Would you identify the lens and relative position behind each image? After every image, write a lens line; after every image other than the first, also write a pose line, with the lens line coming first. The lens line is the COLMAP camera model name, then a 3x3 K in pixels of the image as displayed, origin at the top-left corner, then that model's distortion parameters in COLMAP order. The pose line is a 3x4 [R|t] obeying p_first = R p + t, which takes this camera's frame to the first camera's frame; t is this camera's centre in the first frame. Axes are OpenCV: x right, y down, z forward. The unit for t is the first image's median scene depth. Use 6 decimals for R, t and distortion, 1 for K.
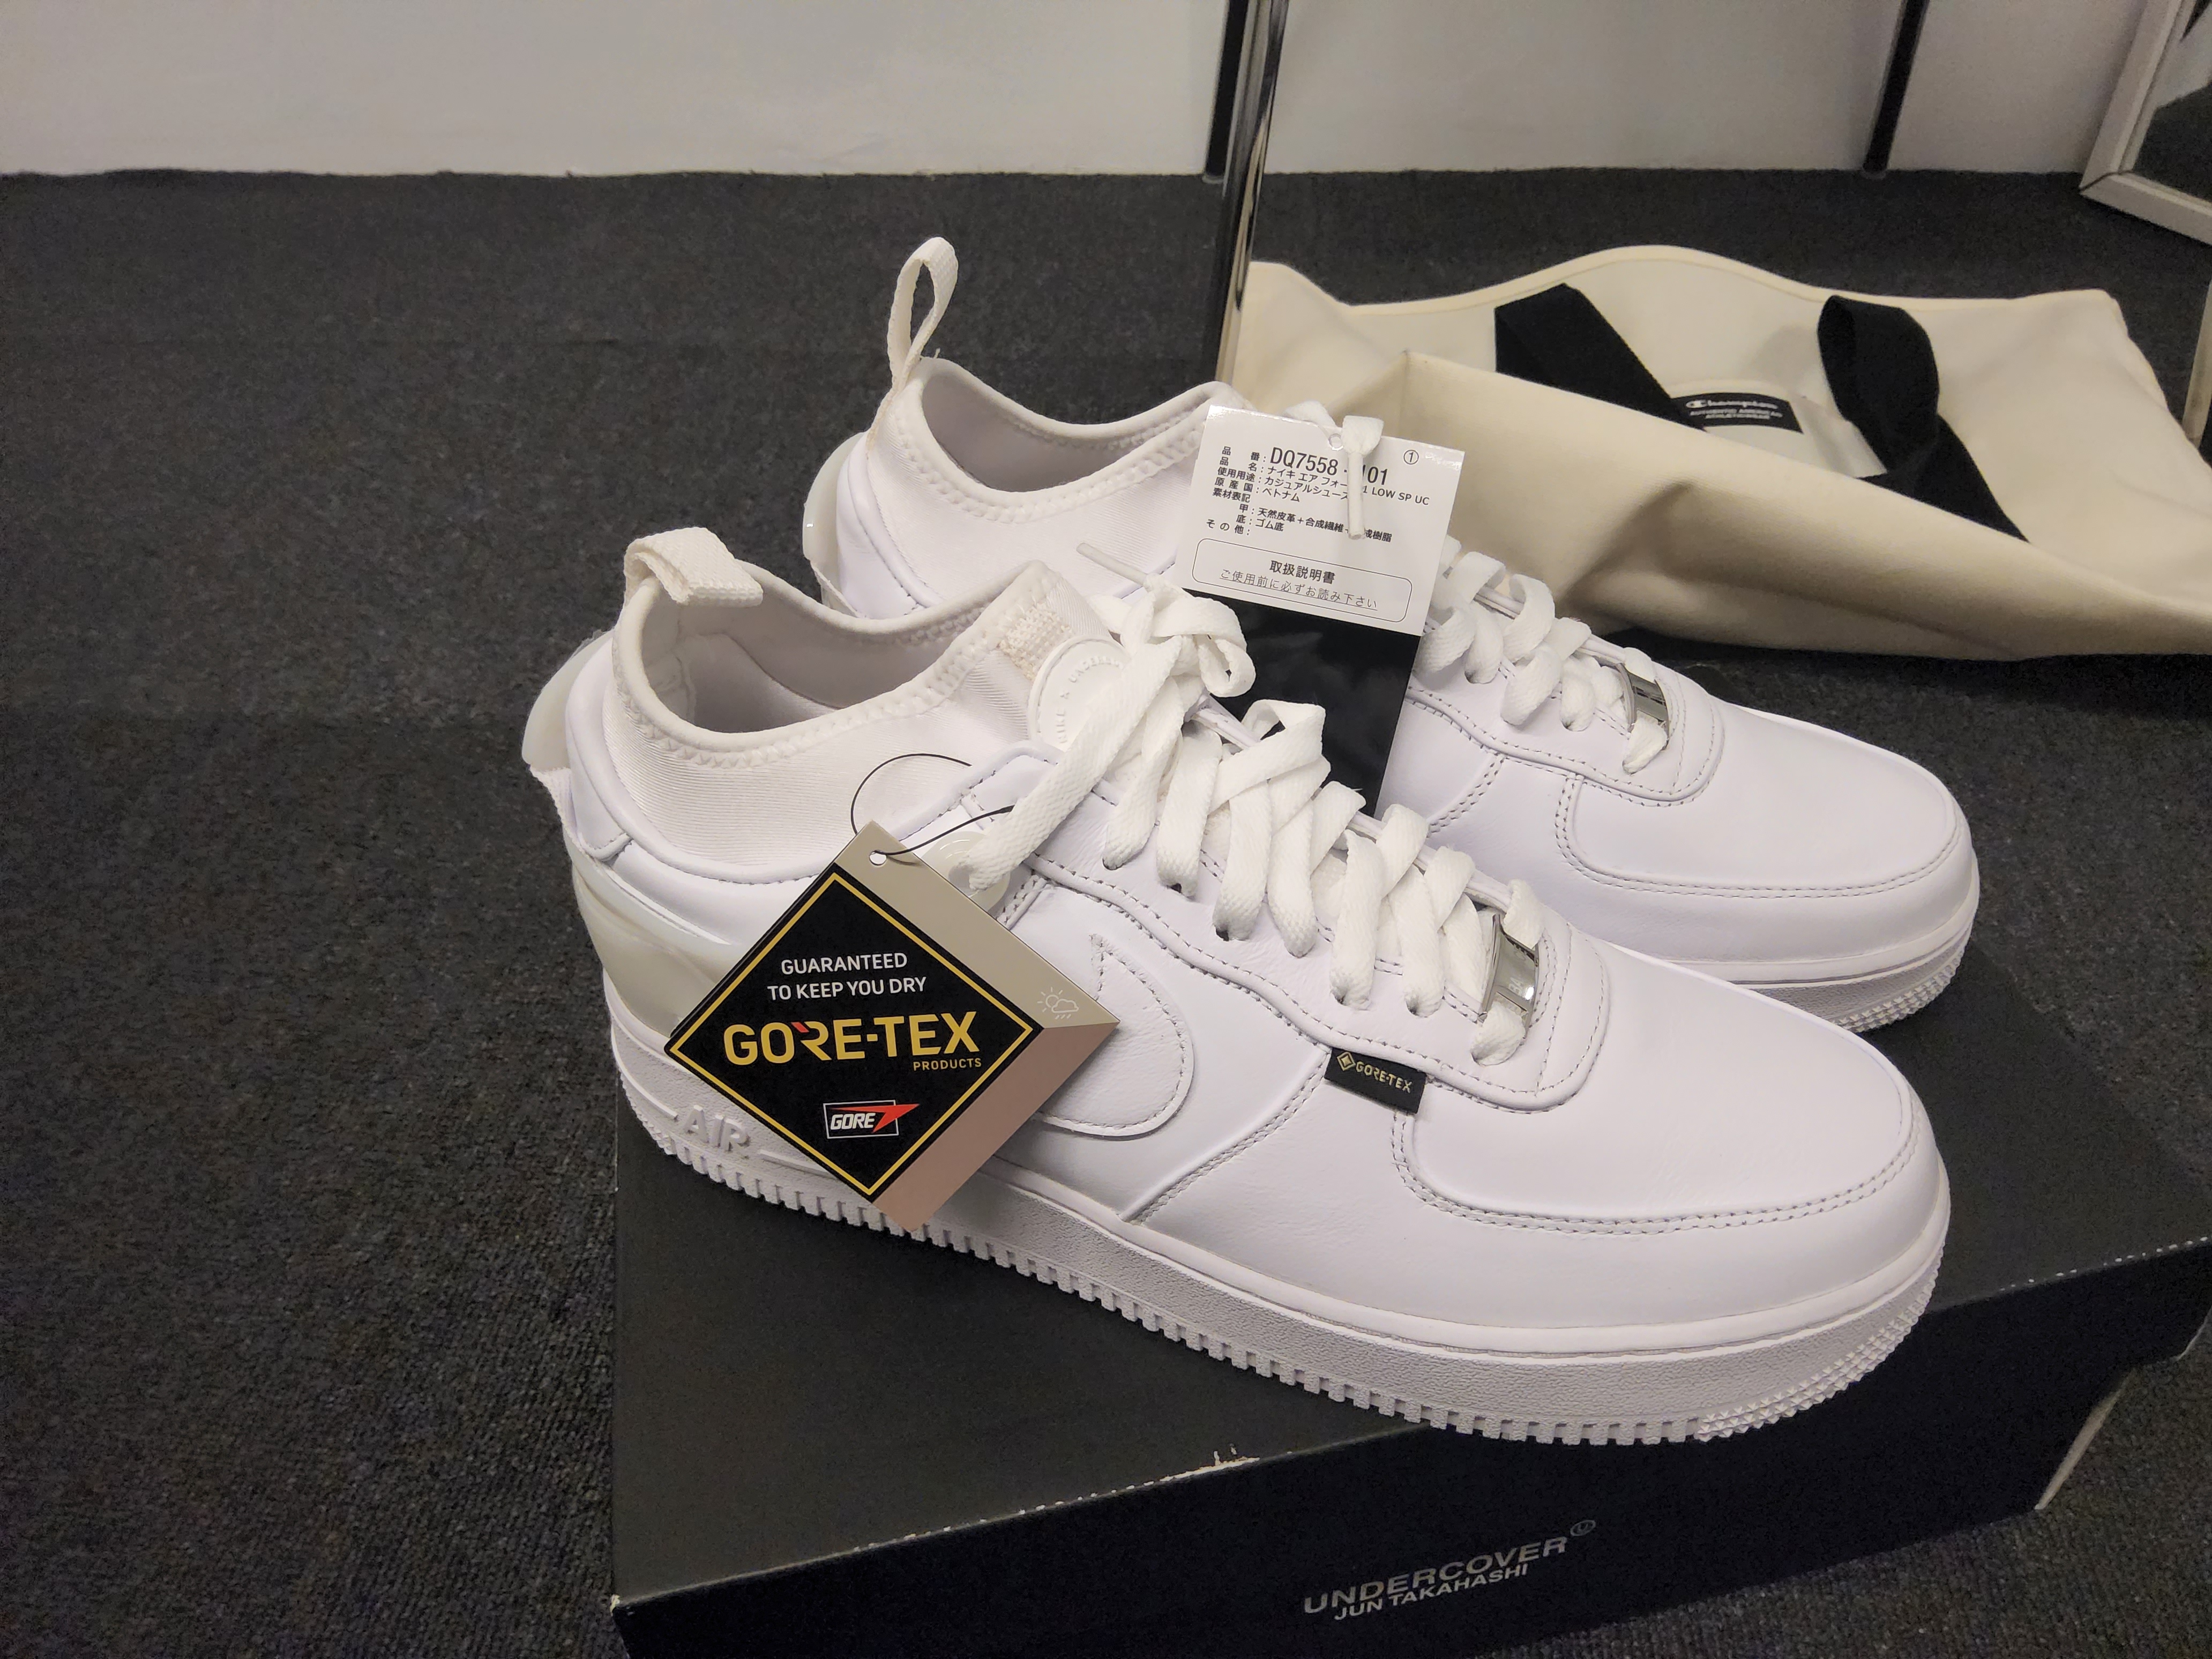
lens RADIAL K [[1629.1, 0, 1106.0], [0, 1629.1, 829.5], [0, 0, 1]] dist [0.008485, -0.028406]
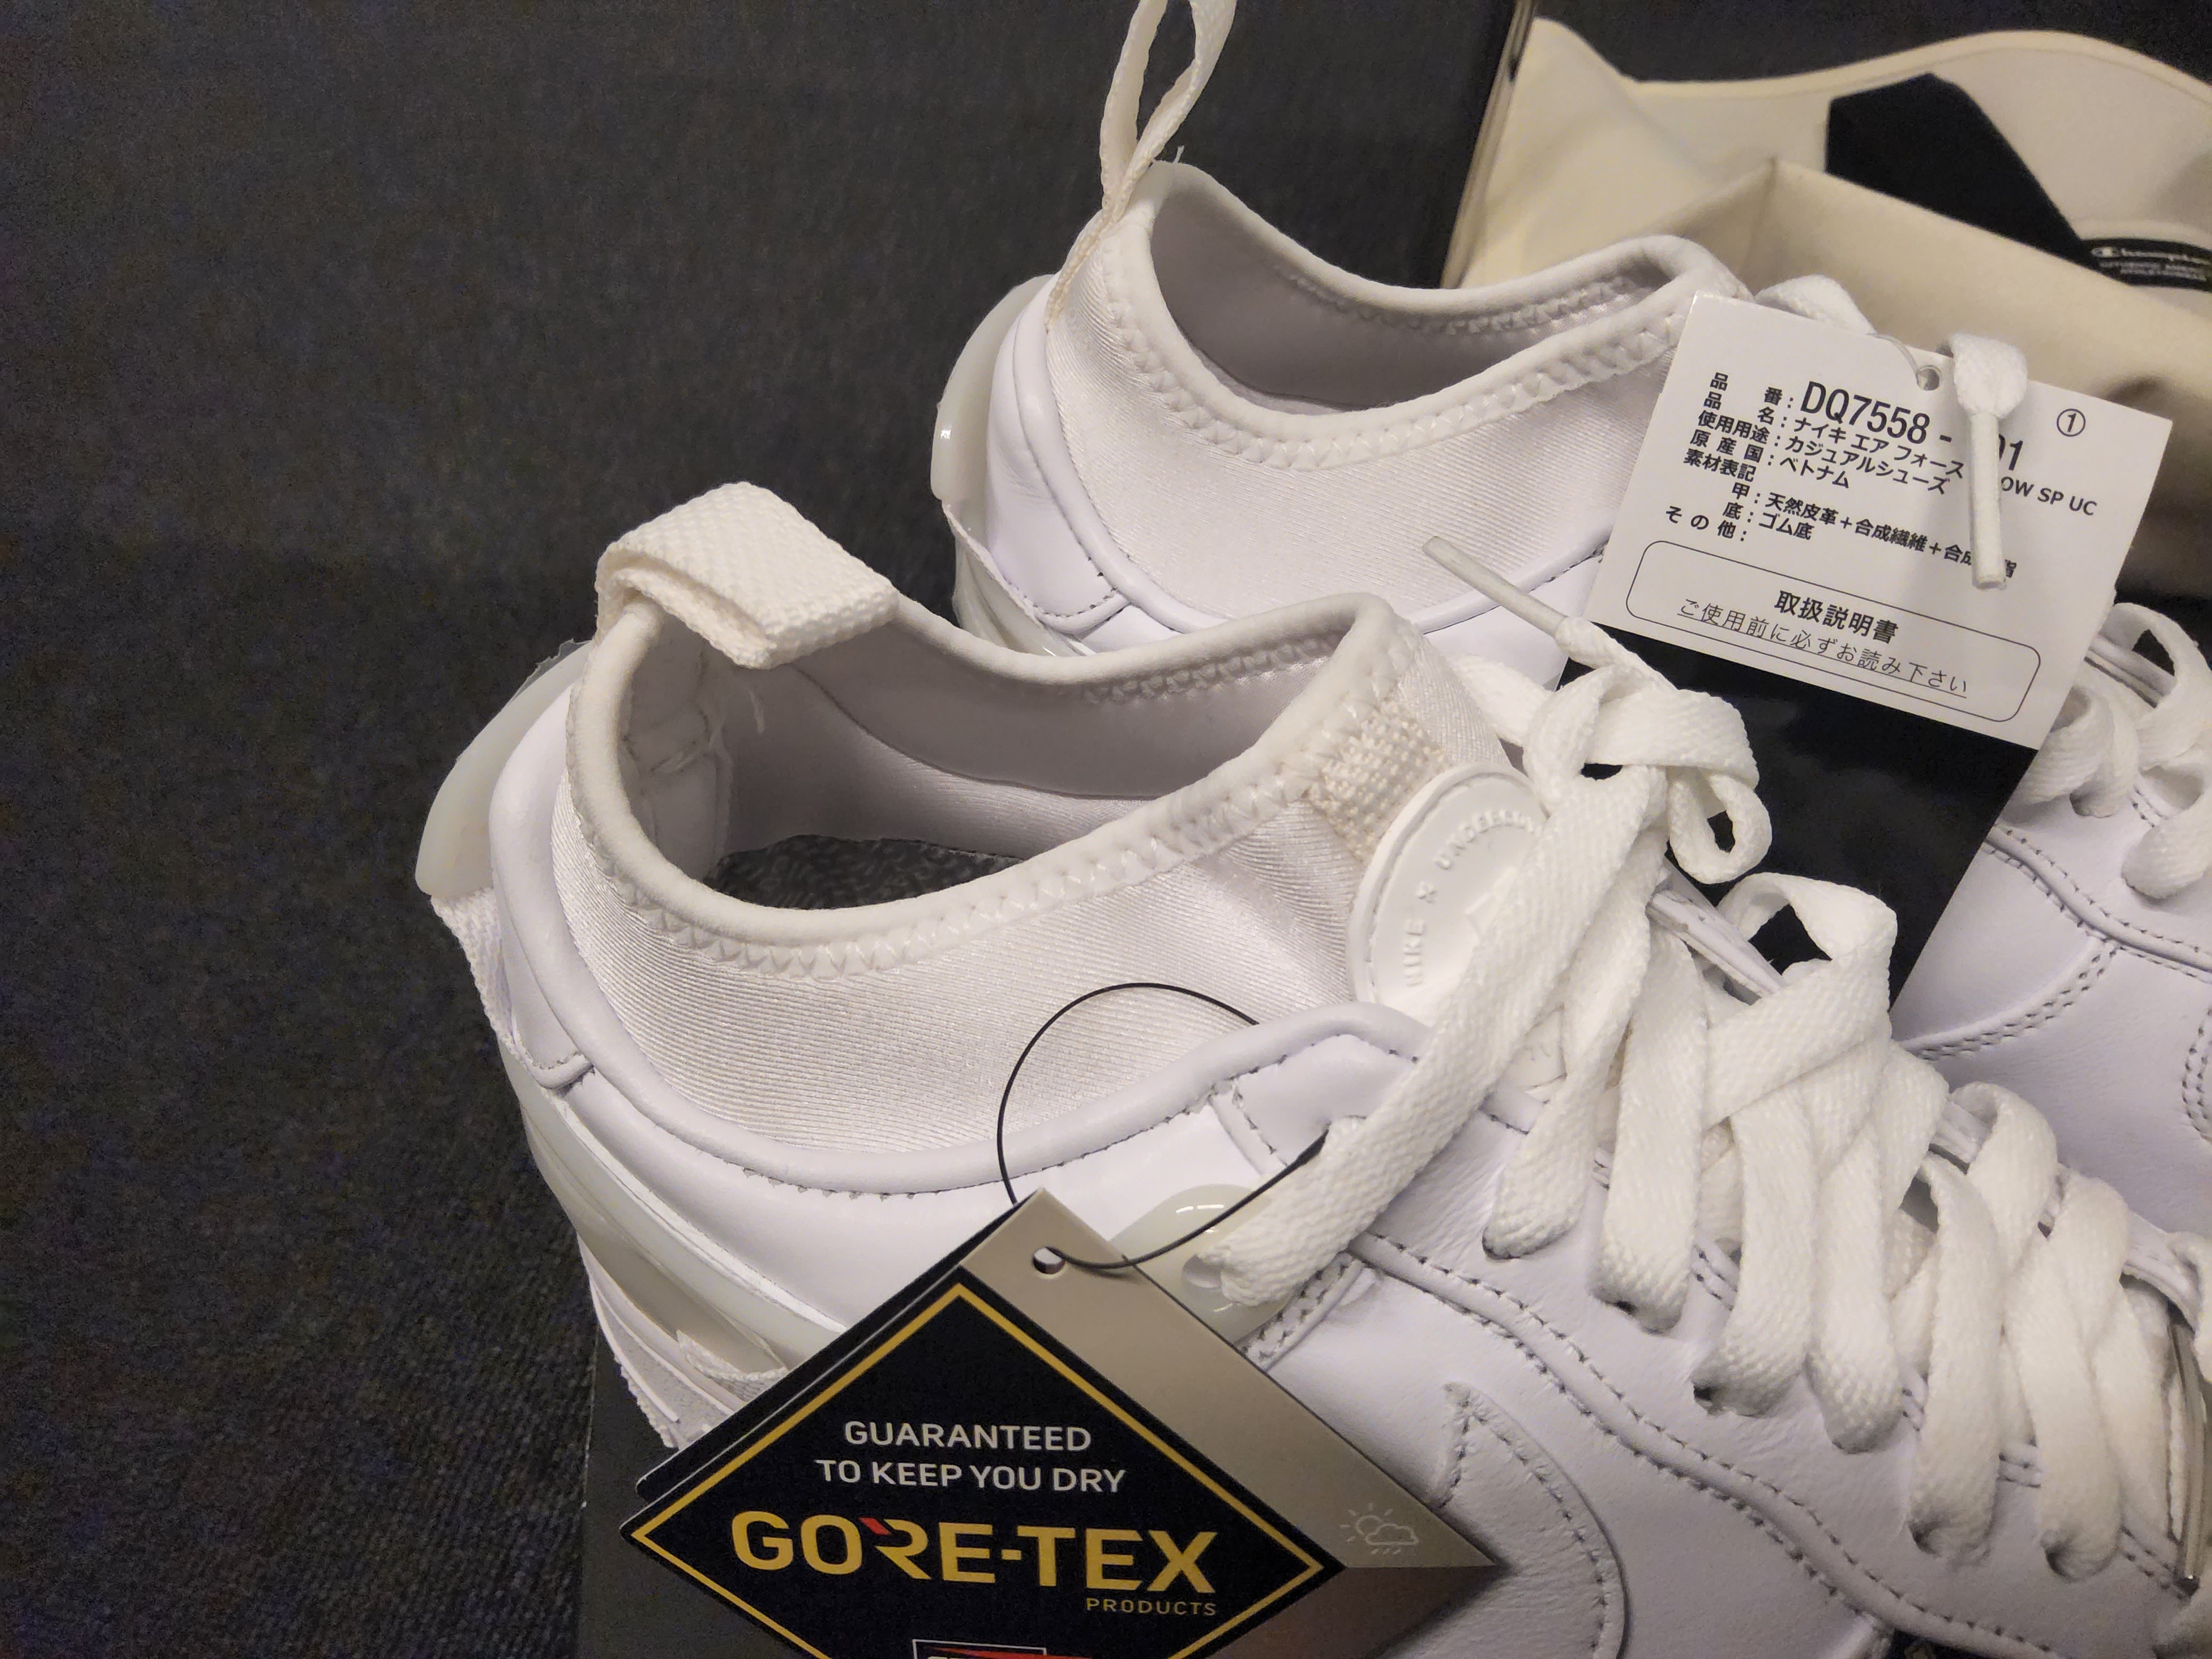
lens RADIAL K [[1654.4, 0, 1095.1], [0, 1654.4, 792.4], [0, 0, 1]] dist [0.003738, -0.046178]
pose [[0.994926, 0.075881, -0.066068, -0.090856], [-0.067917, 0.990993, 0.115415, -0.157138], [0.074231, -0.110342, 0.991118, 0.458482]]
